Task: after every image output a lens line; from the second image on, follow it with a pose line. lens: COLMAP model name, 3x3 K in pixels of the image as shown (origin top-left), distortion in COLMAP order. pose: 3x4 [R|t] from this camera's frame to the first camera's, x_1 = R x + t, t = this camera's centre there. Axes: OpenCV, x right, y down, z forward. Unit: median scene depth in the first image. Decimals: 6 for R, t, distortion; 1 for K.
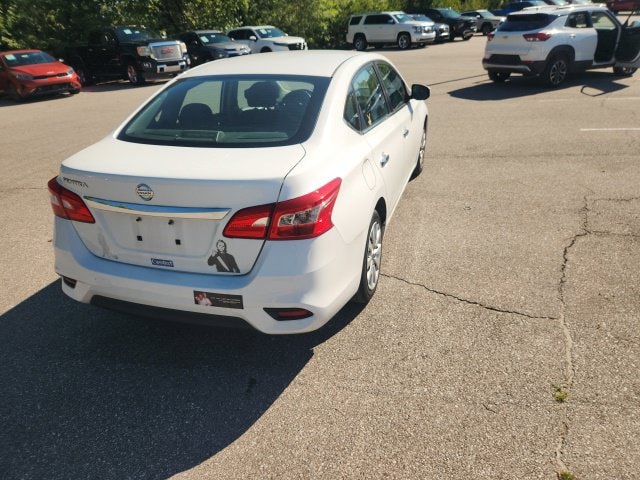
lens RADIAL K [[427.6, 0, 322.2], [0, 427.6, 240.3], [0, 0, 1]] dist [0.068013, -0.061090]
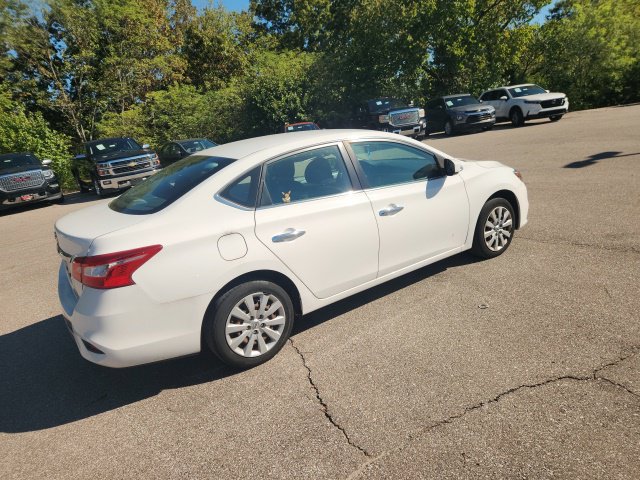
lens RADIAL K [[427.6, 0, 315.3], [0, 427.6, 240.3], [0, 0, 1]] dist [0.068013, -0.061090]
pose [[0.793067, 0.125084, -0.596154, 0.807869], [-0.195871, 0.979078, -0.055139, -0.132468], [0.576784, 0.160498, 0.800975, 0.216888]]
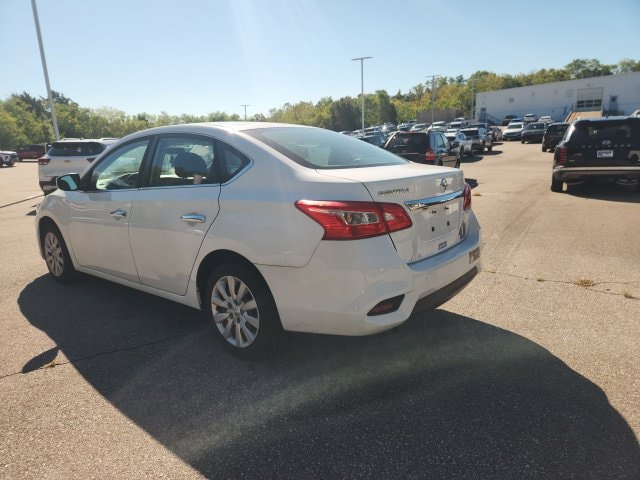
lens RADIAL K [[427.6, 0, 314.0], [0, 427.6, 243.2], [0, 0, 1]] dist [0.068013, -0.061090]
pose [[0.367964, -0.150316, 0.917610, -1.201358], [0.420749, 0.906953, -0.020152, -0.061687], [-0.829200, 0.393499, 0.396972, 0.597447]]
